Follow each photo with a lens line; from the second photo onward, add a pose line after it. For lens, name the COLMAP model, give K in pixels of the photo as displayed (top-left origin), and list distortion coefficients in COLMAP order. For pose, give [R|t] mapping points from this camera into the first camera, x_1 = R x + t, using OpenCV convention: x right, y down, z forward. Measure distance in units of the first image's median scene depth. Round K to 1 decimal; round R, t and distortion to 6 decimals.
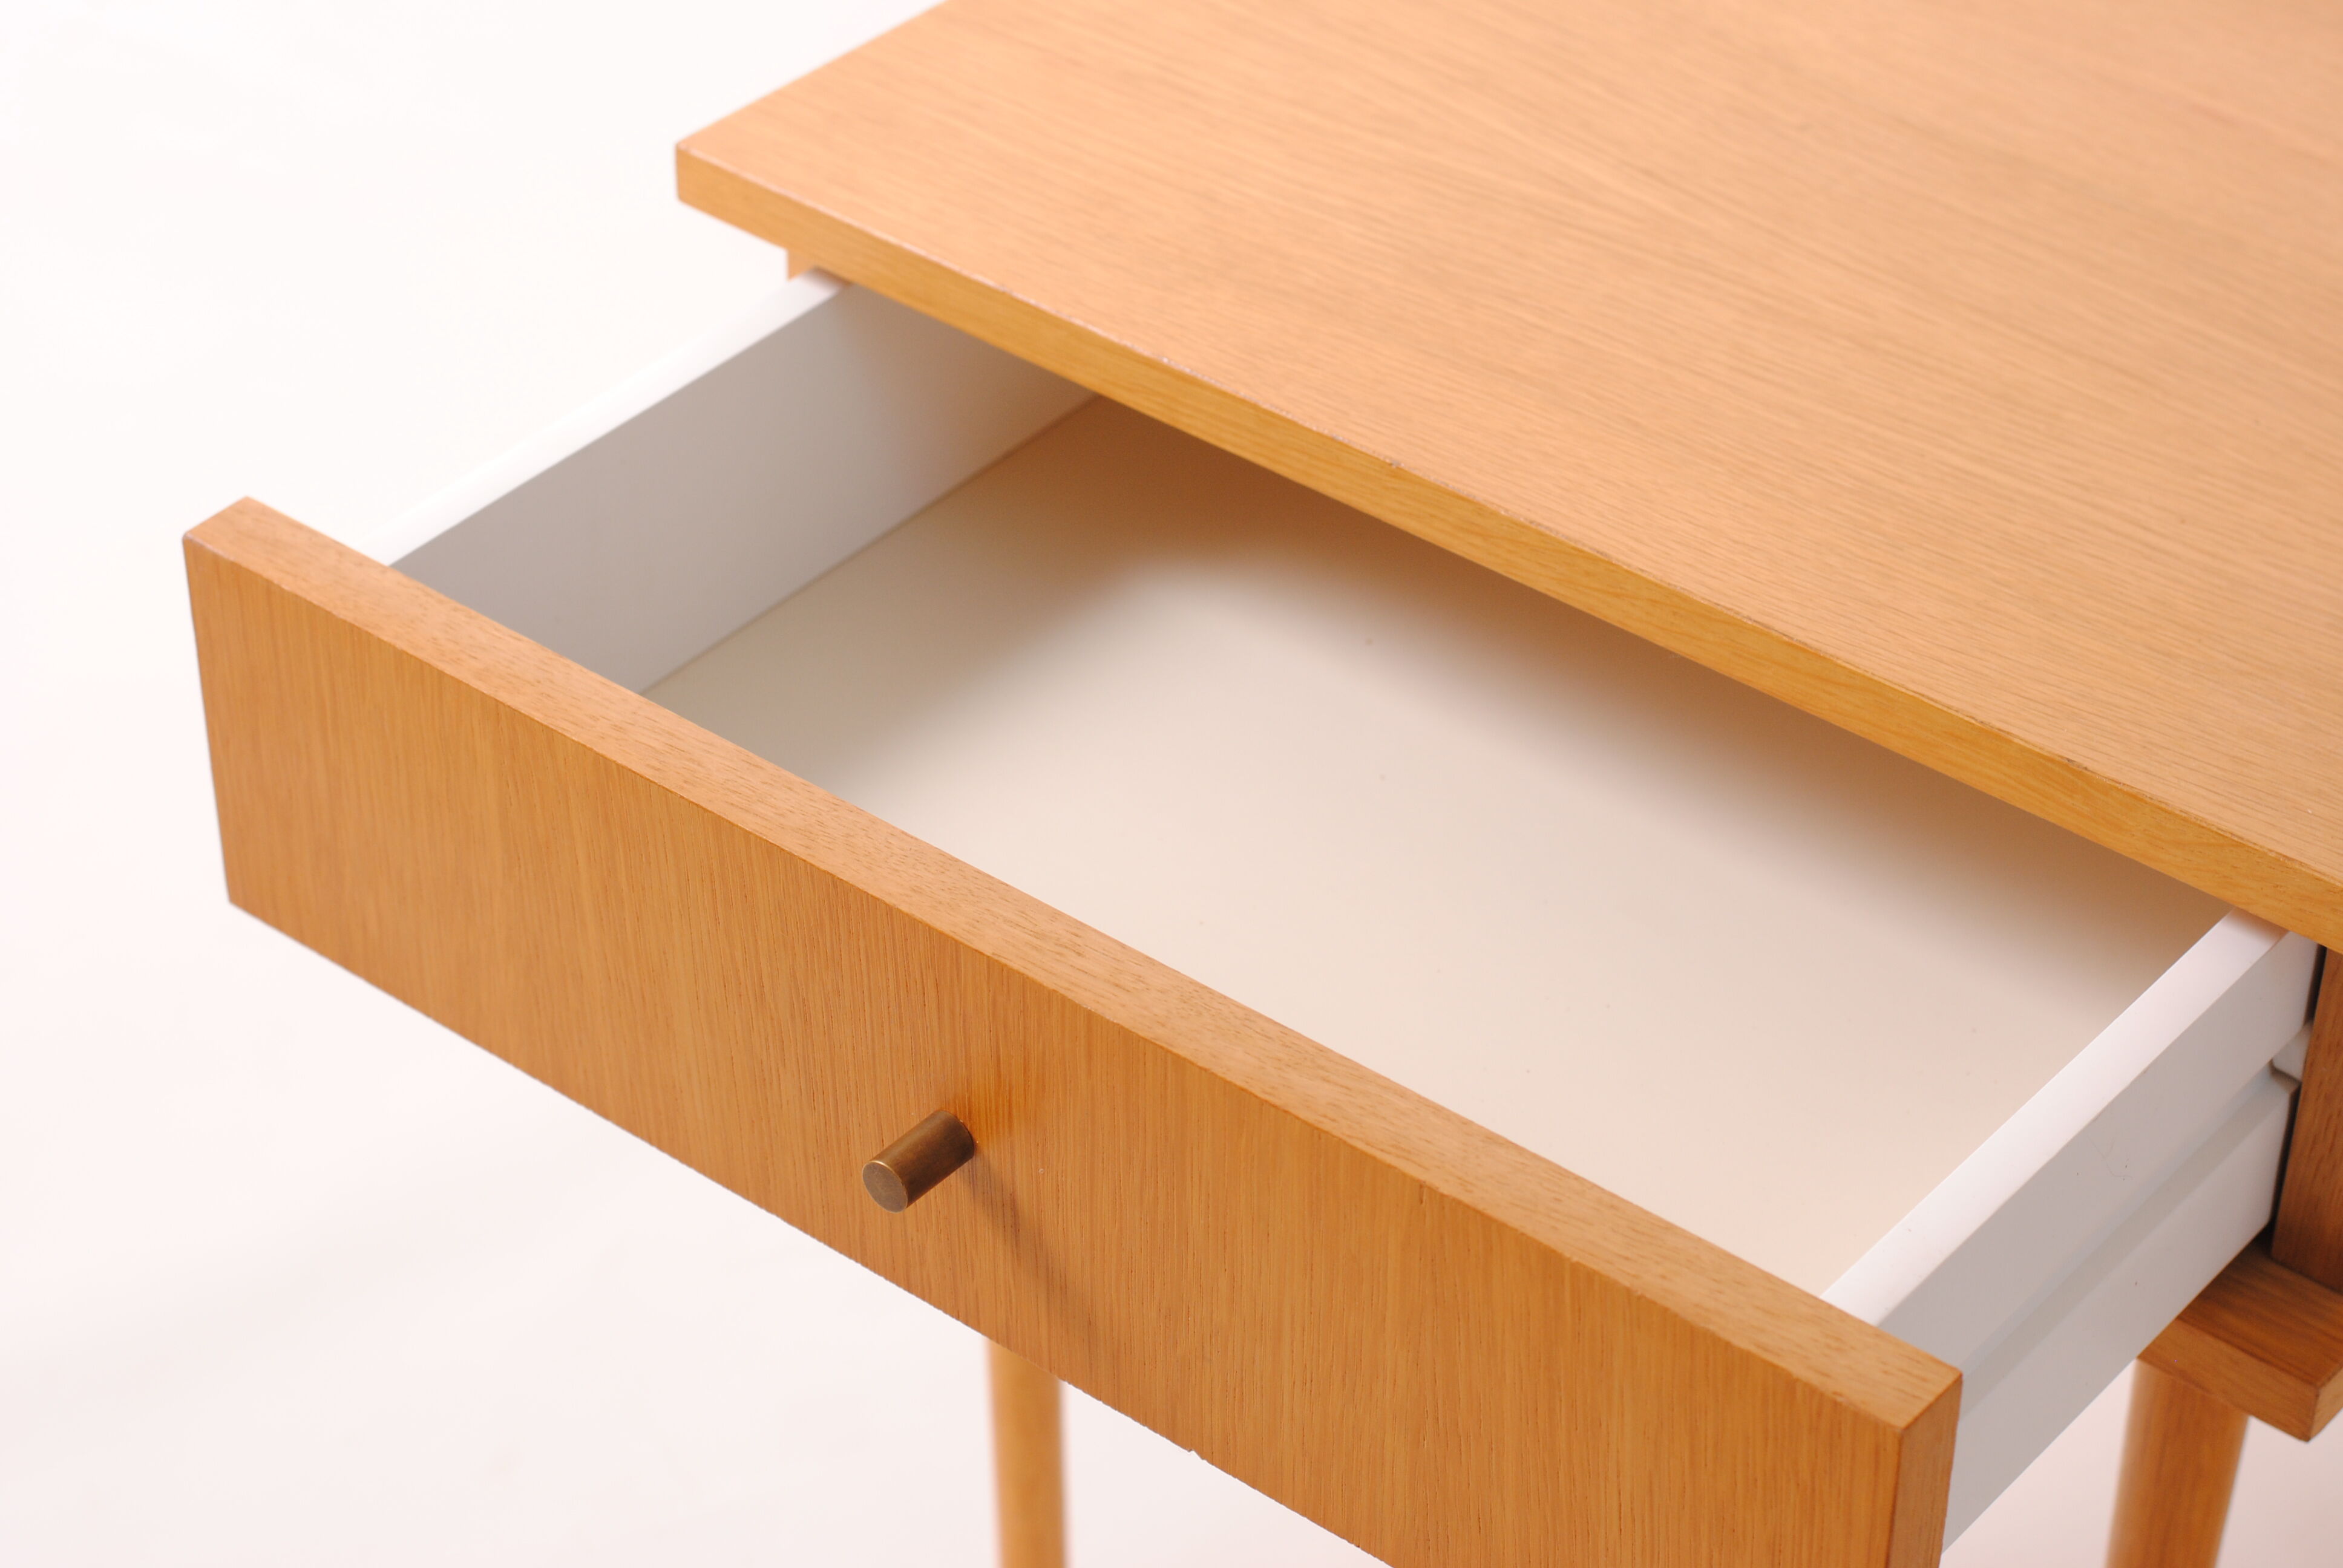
lens RADIAL K [[5371.7, 0, 1171.5], [0, 5371.7, 784.0], [0, 0, 1]] dist [-0.135181, 0.392254]
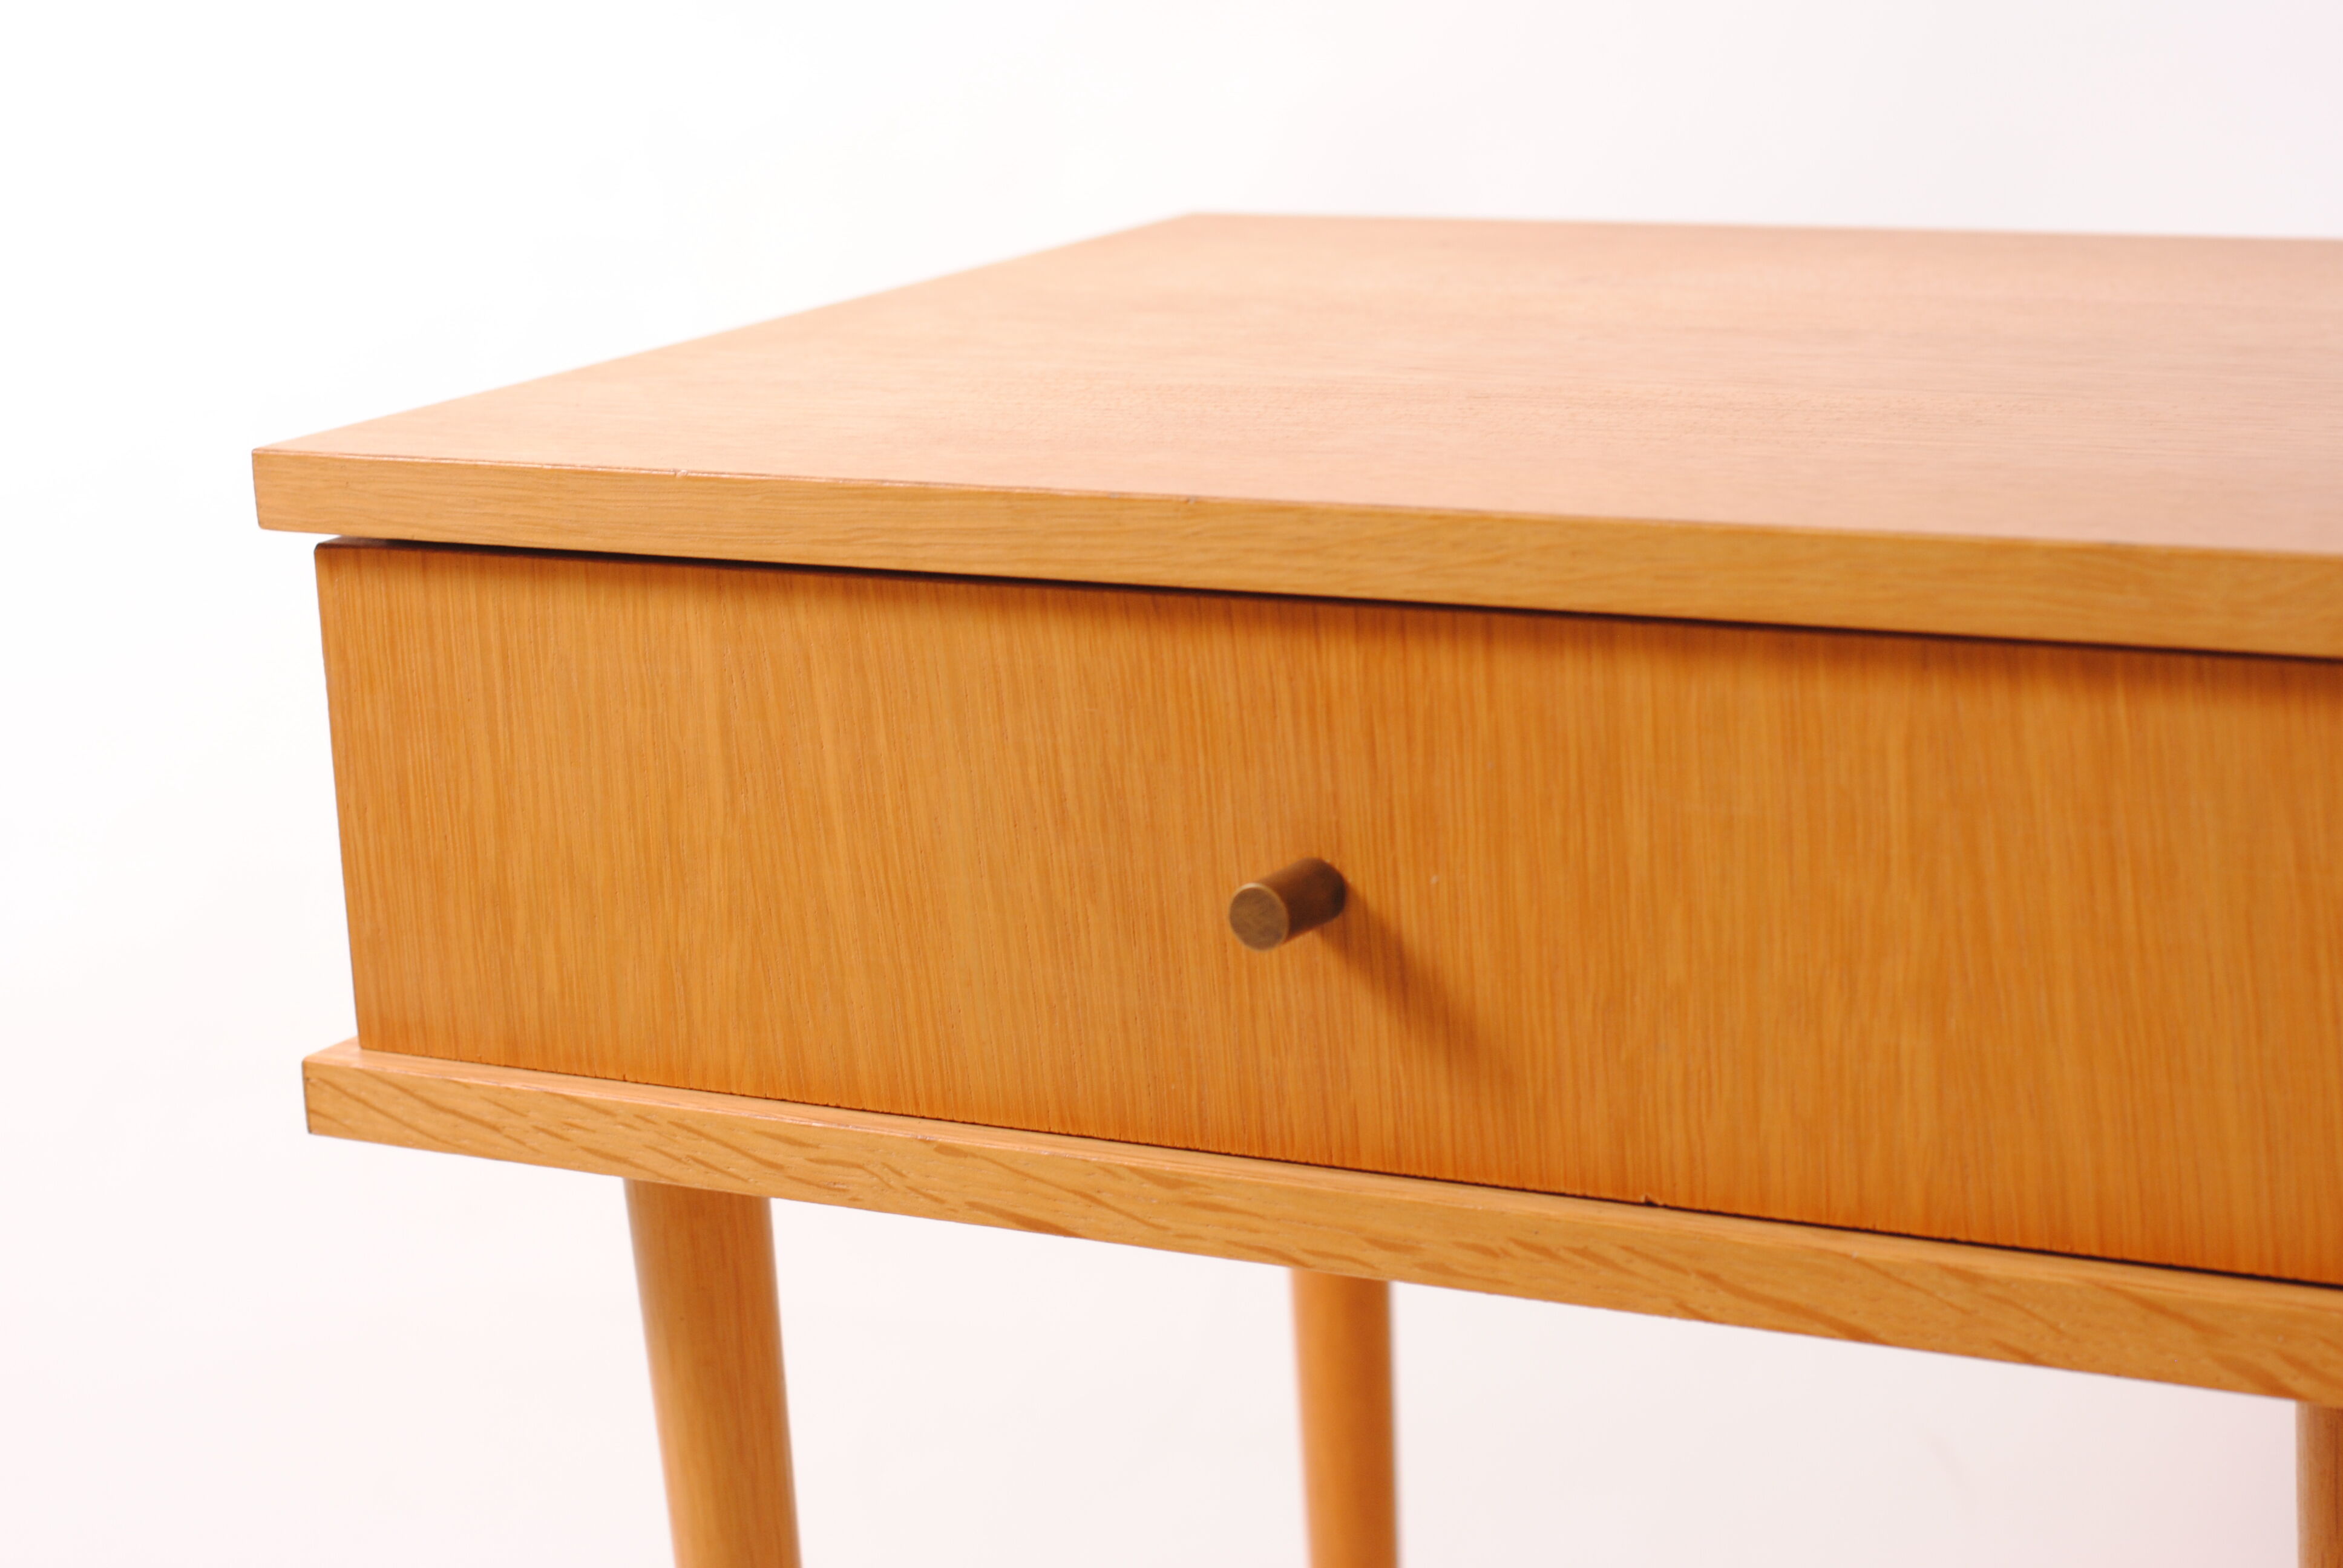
lens RADIAL K [[5371.7, 0, 1171.5], [0, 5371.7, 784.0], [0, 0, 1]] dist [-0.135181, 0.392254]
pose [[0.987351, -0.090722, 0.130030, -0.176928], [0.135192, 0.910190, -0.391506, 0.390473], [-0.082834, 0.404133, 0.910942, 0.202081]]
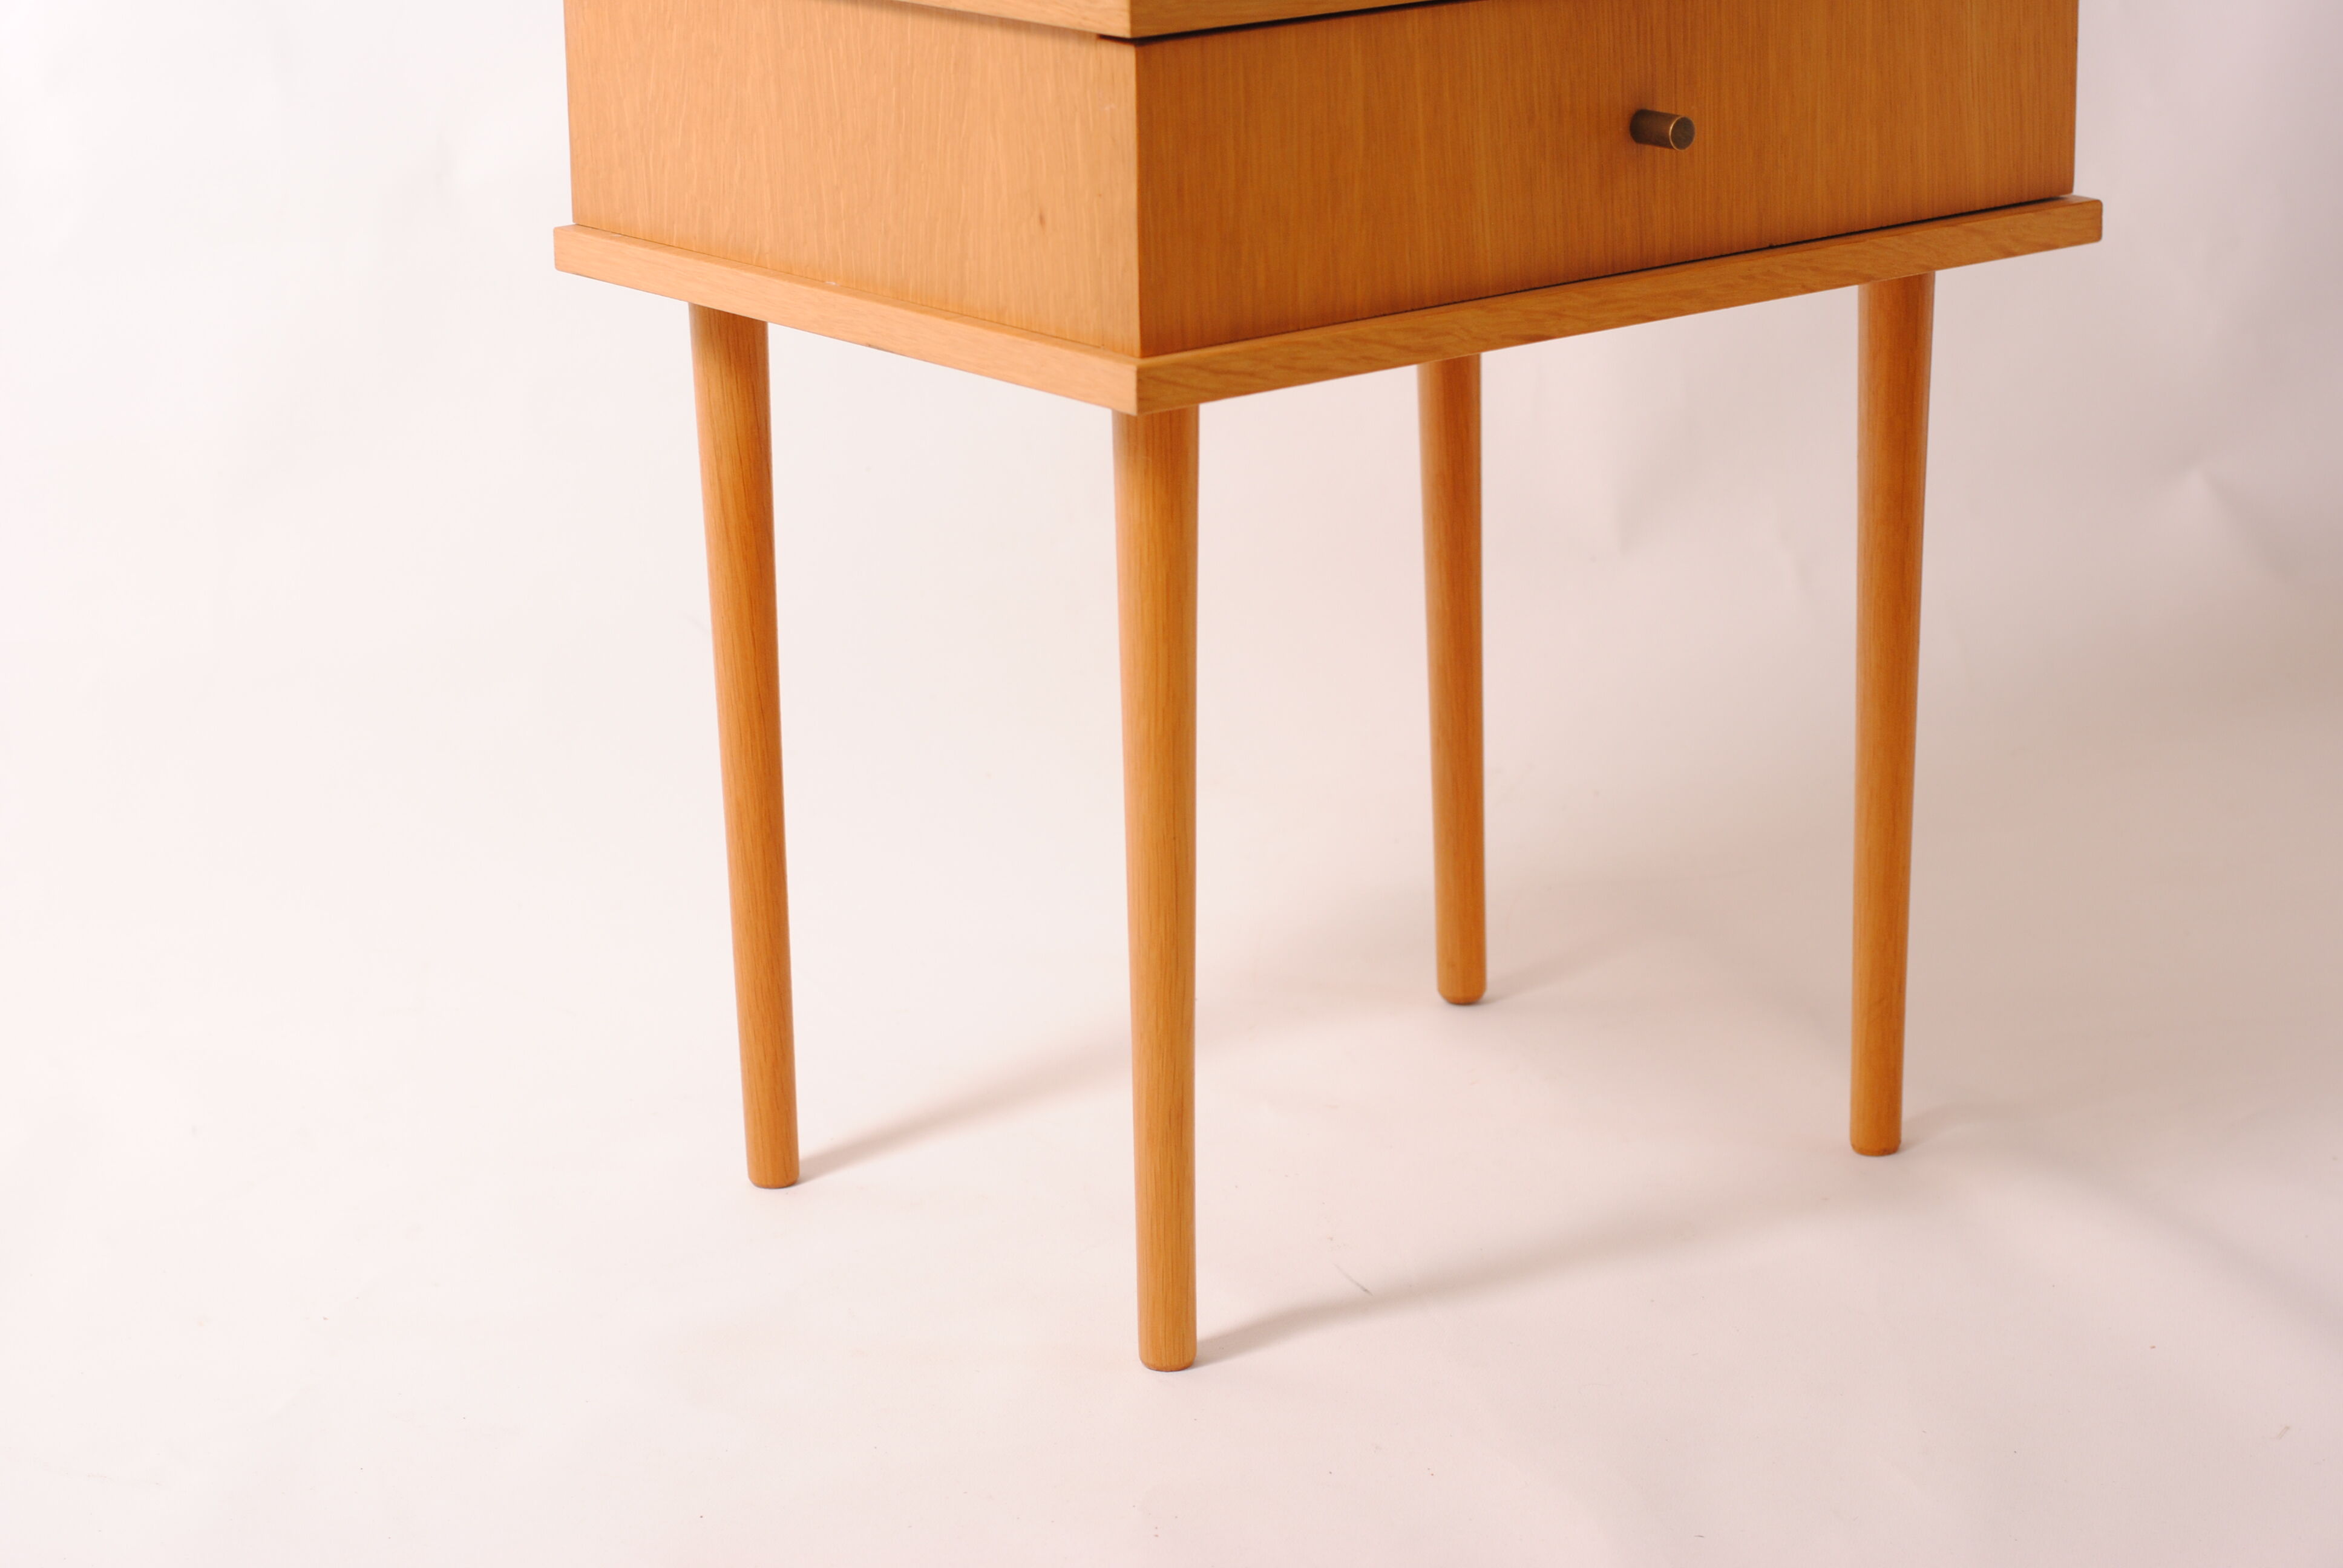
lens RADIAL K [[5371.7, 0, 1171.5], [0, 5371.7, 784.0], [0, 0, 1]] dist [-0.135181, 0.392254]
pose [[0.217585, -0.273007, 0.937083, -1.762375], [0.599313, 0.795152, 0.092500, -0.016731], [-0.770377, 0.541480, 0.336630, 0.654211]]
